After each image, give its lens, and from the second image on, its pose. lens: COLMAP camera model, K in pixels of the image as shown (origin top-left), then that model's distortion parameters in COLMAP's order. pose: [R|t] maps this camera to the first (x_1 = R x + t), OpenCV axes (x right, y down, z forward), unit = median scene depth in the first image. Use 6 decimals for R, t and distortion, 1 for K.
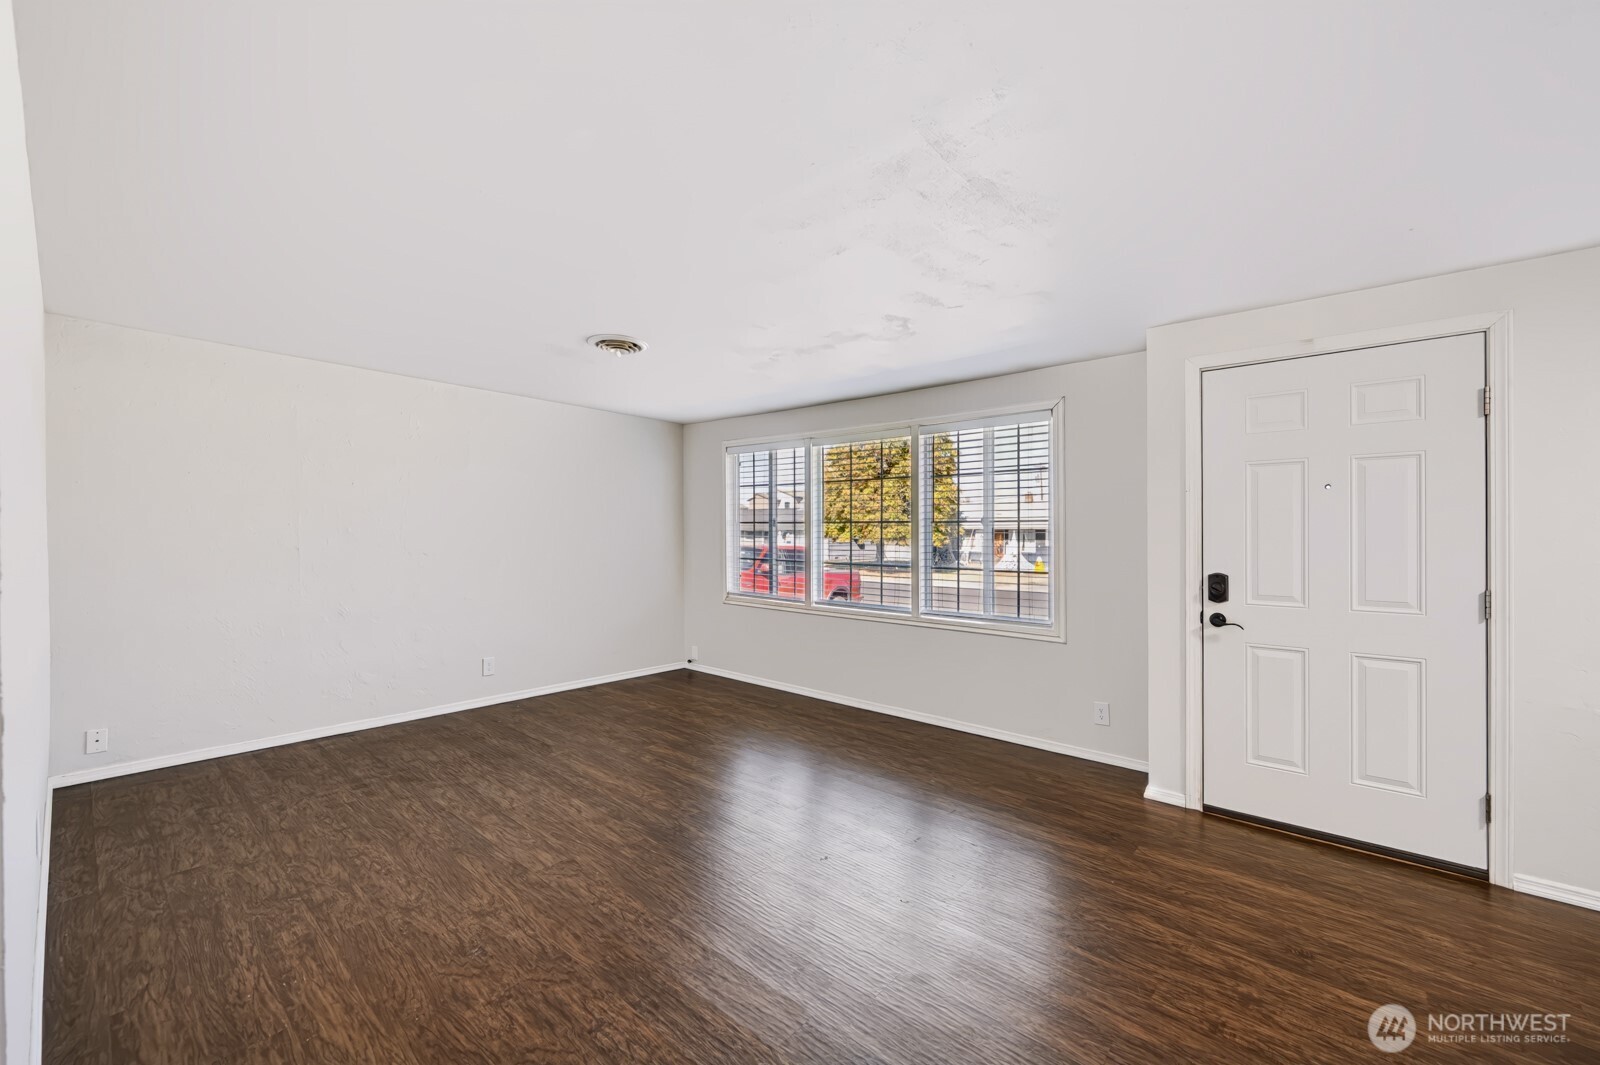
lens RADIAL K [[631.0, 0, 804.0], [0, 631.0, 546.2], [0, 0, 1]] dist [-0.001665, -0.001513]
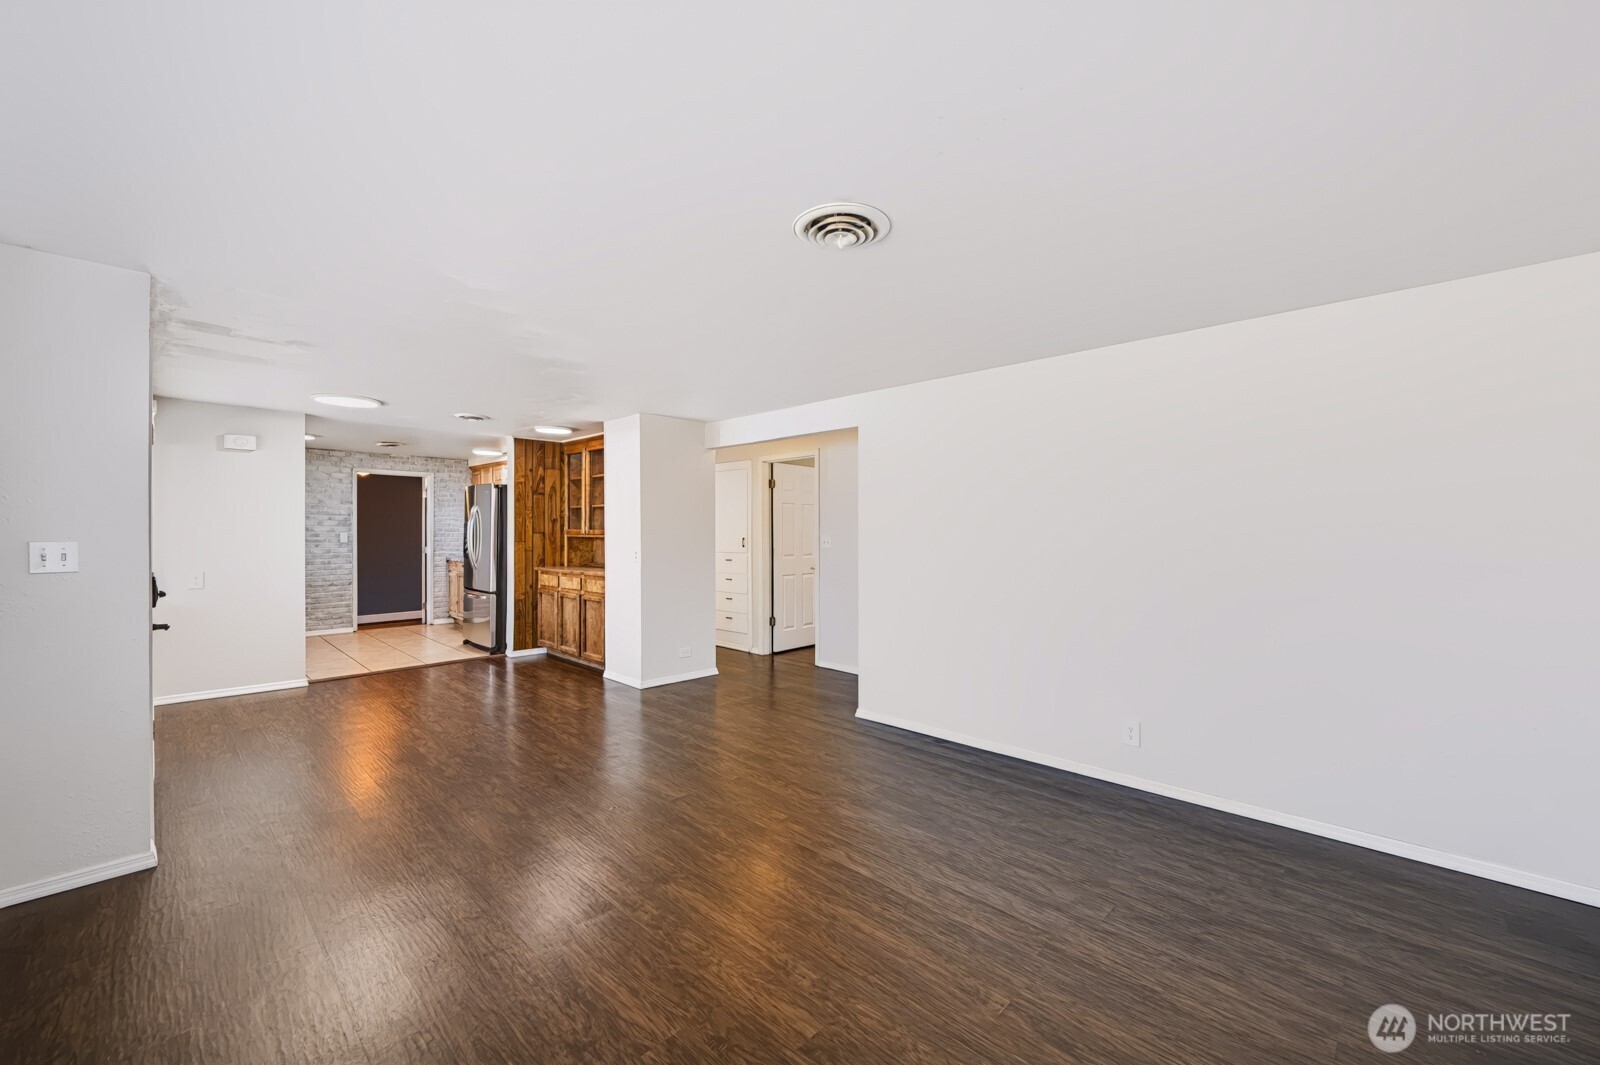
lens RADIAL K [[631.0, 0, 798.4], [0, 631.0, 537.5], [0, 0, 1]] dist [-0.001665, -0.001513]
pose [[-0.997672, -0.014912, 0.066550, -0.308598], [-0.013489, 0.999672, 0.021791, -0.041931], [-0.066853, 0.020842, -0.997545, 1.724975]]
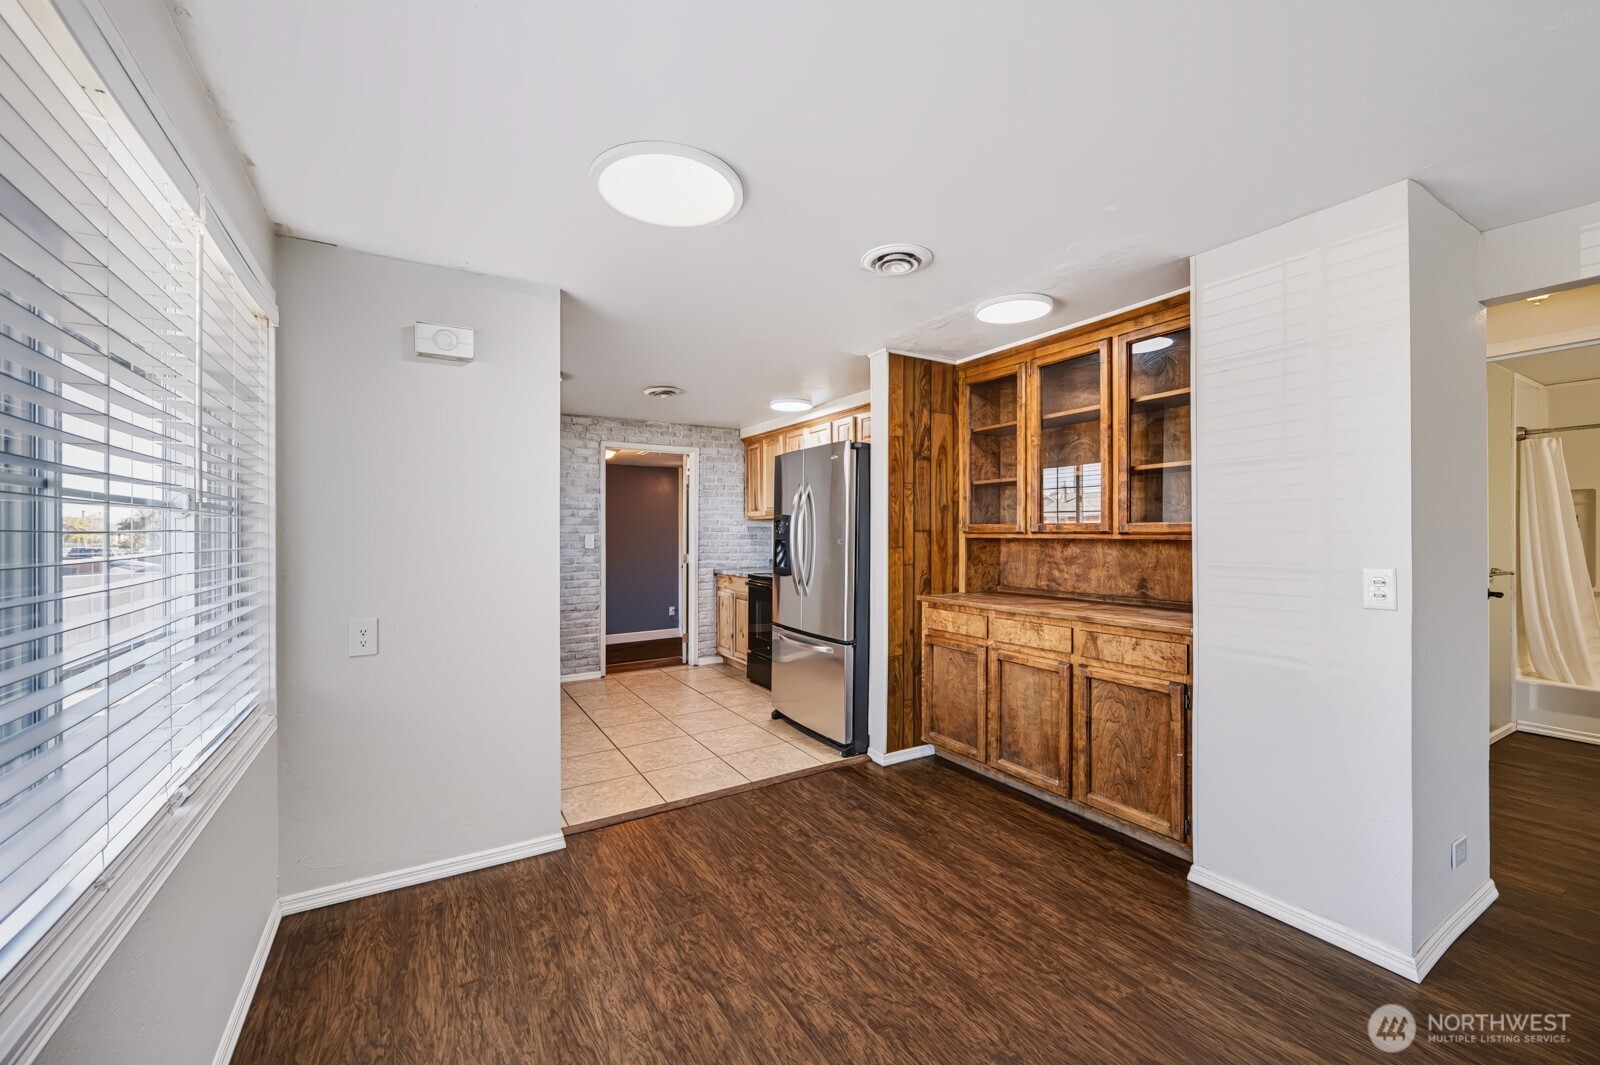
lens RADIAL K [[631.0, 0, 795.6], [0, 631.0, 525.6], [0, 0, 1]] dist [-0.001665, -0.001513]
pose [[-0.947519, -0.001601, 0.319696, 0.584387], [-0.000152, 0.999990, 0.004557, -0.013751], [-0.319700, 0.004269, -0.947509, 0.795450]]
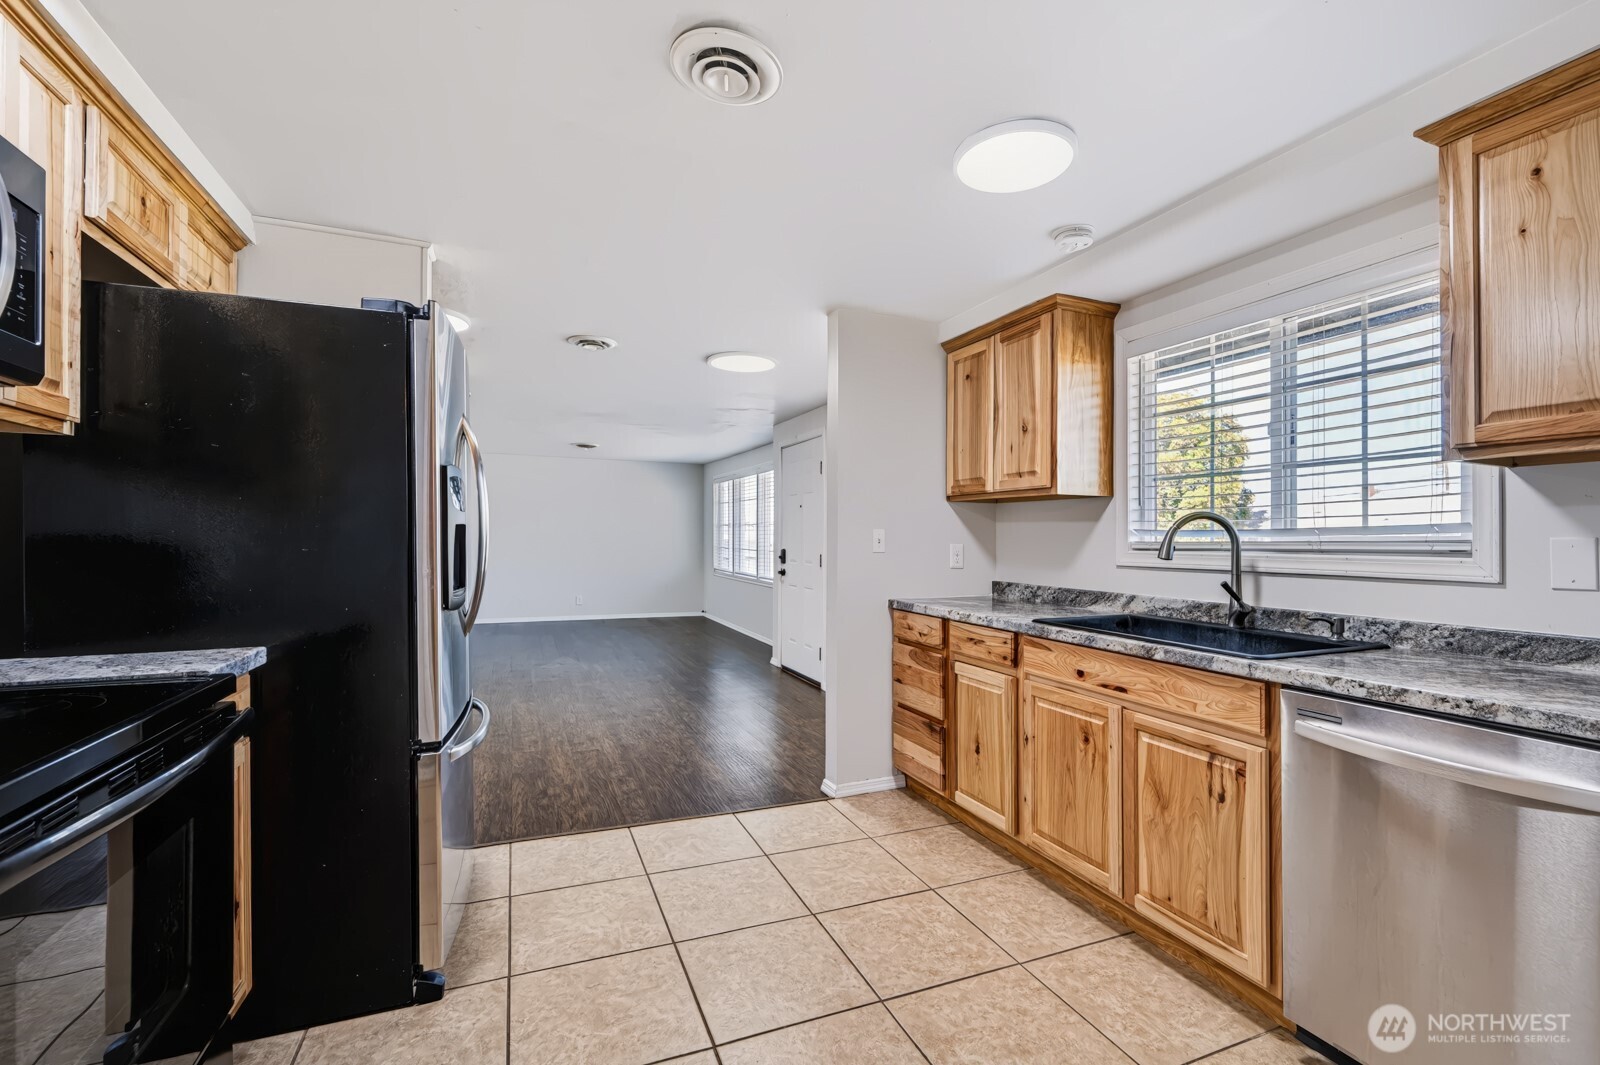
lens RADIAL K [[710.9, 0, 795.2], [0, 710.9, 533.3], [0, 0, 1]] dist [0.007807, -0.002571]
pose [[0.886440, -0.004743, -0.462819, 1.635345], [-0.006307, 0.999731, -0.022326, 0.041370], [0.462801, 0.022710, 0.886171, -0.933659]]
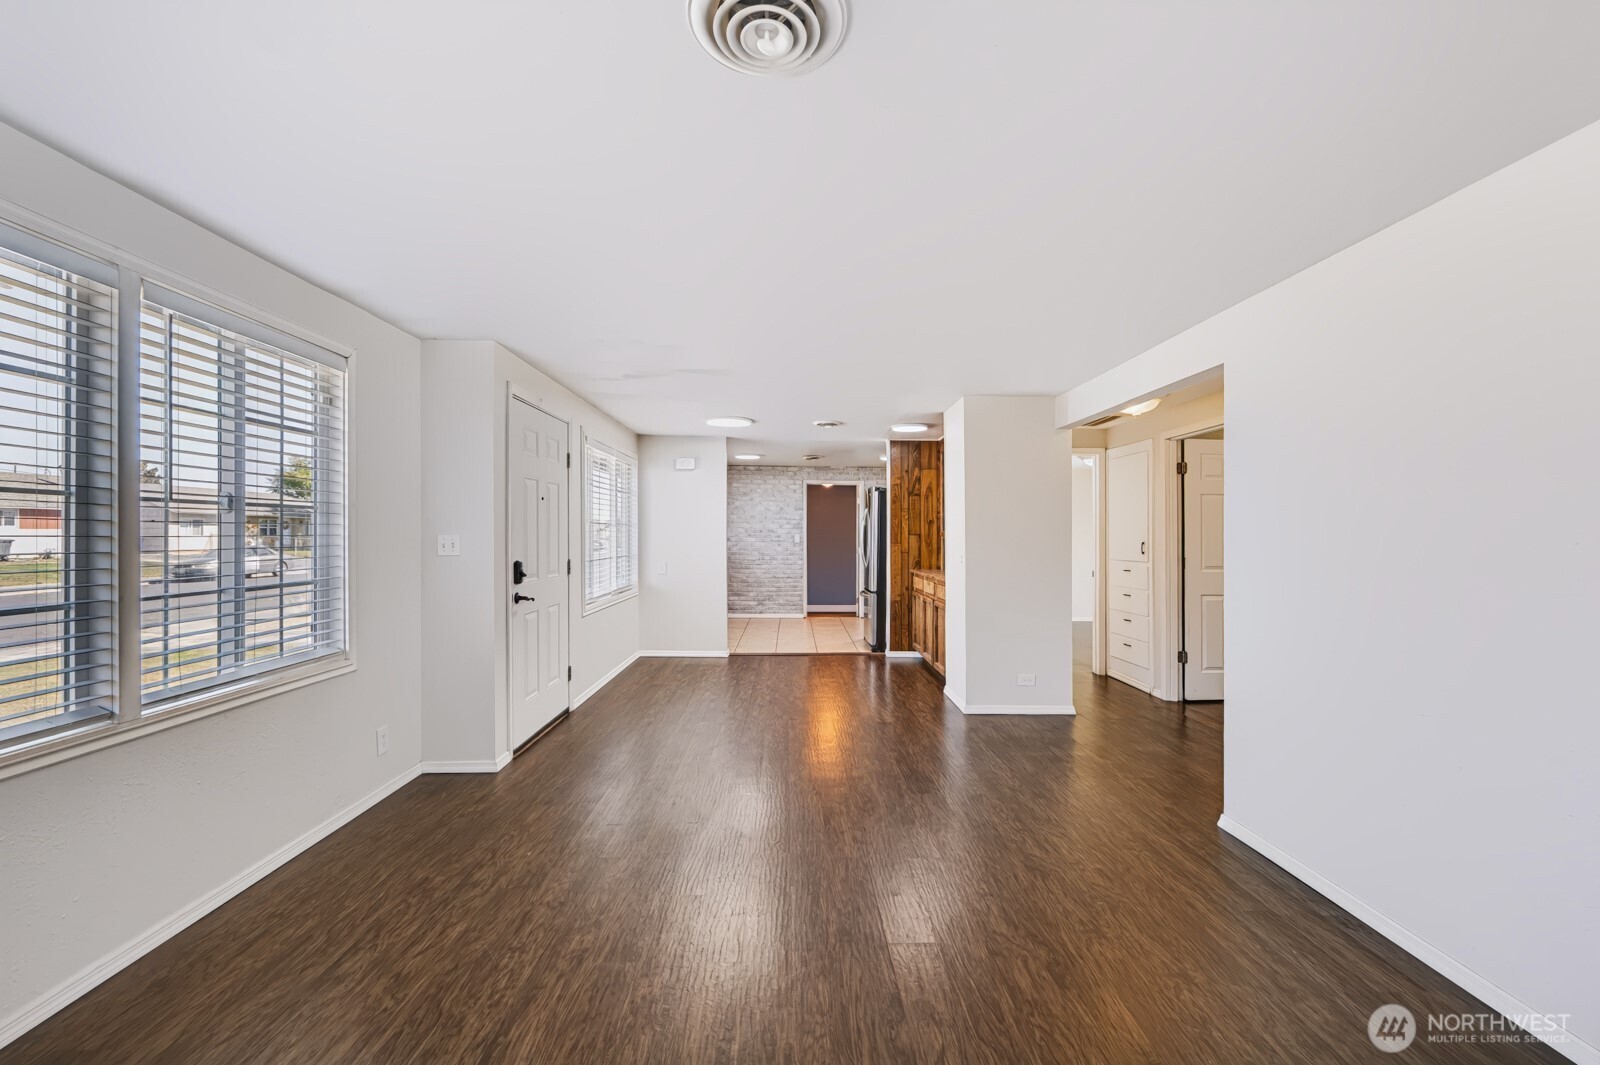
lens RADIAL K [[631.0, 0, 802.9], [0, 631.0, 530.8], [0, 0, 1]] dist [-0.001665, -0.001513]
pose [[-0.666291, -0.012039, 0.745595, -0.619886], [-0.005493, 0.999922, 0.011236, -0.032953], [-0.745672, 0.003391, -0.666305, 1.330467]]
